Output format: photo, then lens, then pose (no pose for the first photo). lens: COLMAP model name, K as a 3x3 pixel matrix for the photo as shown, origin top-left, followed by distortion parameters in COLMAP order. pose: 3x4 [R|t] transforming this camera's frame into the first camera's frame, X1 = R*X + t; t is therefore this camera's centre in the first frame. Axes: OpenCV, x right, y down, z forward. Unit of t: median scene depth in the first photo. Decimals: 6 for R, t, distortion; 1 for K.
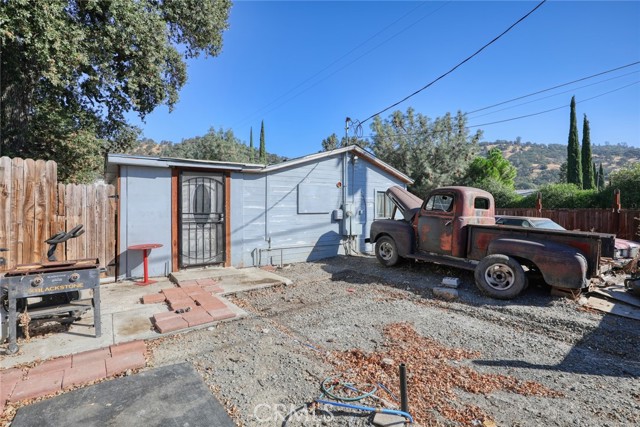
lens RADIAL K [[290.5, 0, 333.5], [0, 290.5, 211.5], [0, 0, 1]] dist [-0.047502, 0.000138]
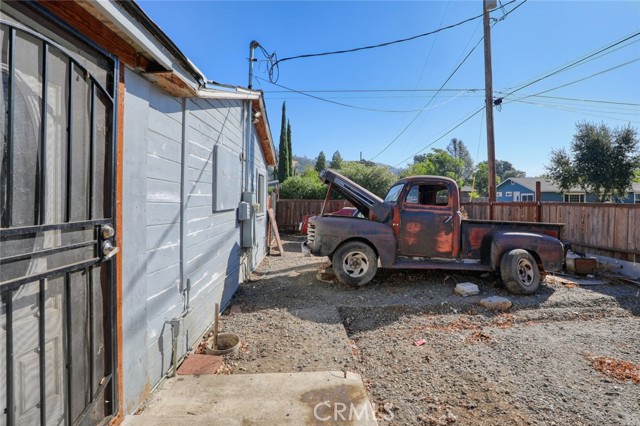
lens RADIAL K [[309.0, 0, 319.7], [0, 309.0, 197.0], [0, 0, 1]] dist [-0.032620, 0.006043]
pose [[0.549554, 0.010650, 0.835390, -0.478448], [-0.002479, 0.999935, -0.011117, -0.012383], [-0.835454, 0.004038, 0.549545, 0.692071]]
